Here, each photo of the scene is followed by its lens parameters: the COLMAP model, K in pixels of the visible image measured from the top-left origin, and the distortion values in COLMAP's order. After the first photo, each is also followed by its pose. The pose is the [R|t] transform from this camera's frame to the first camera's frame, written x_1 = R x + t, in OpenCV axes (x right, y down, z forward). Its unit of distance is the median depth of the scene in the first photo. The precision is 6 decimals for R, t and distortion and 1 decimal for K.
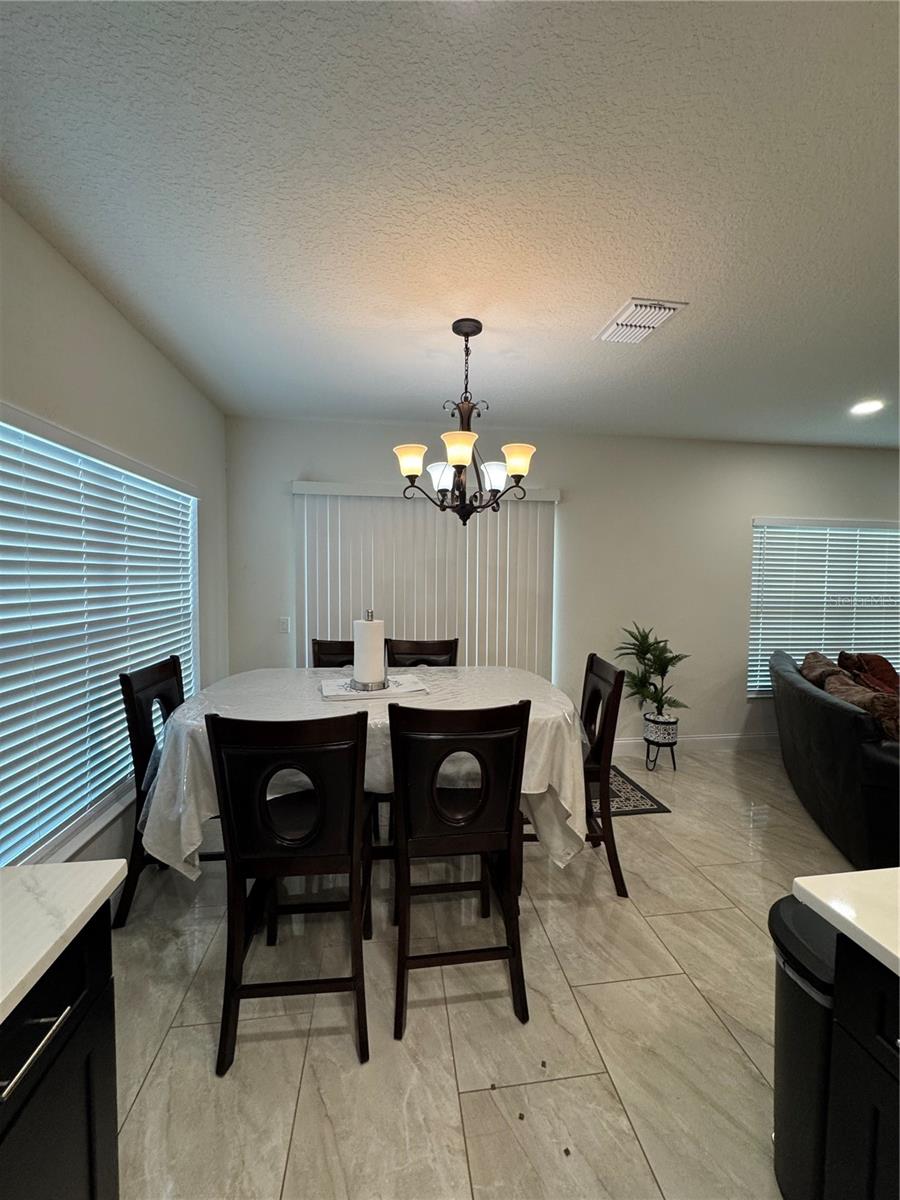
lens RADIAL K [[479.6, 0, 451.4], [0, 479.6, 598.8], [0, 0, 1]] dist [0.001825, 0.000217]
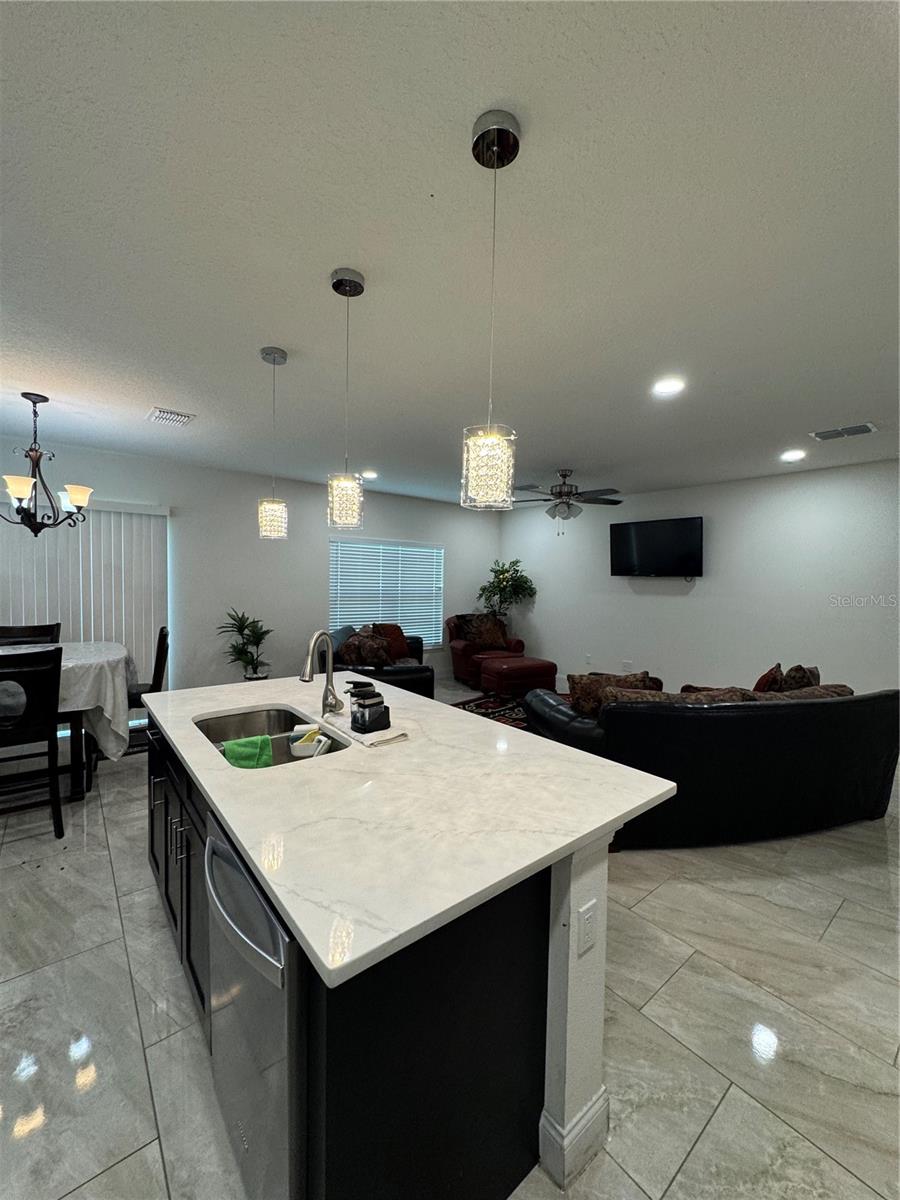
lens RADIAL K [[479.6, 0, 452.9], [0, 479.6, 598.3], [0, 0, 1]] dist [0.001825, 0.000217]
pose [[0.854139, -0.016383, 0.519787, 0.328638], [0.015539, 0.999861, 0.005981, 0.036232], [-0.519813, 0.002968, 0.854275, -0.818834]]
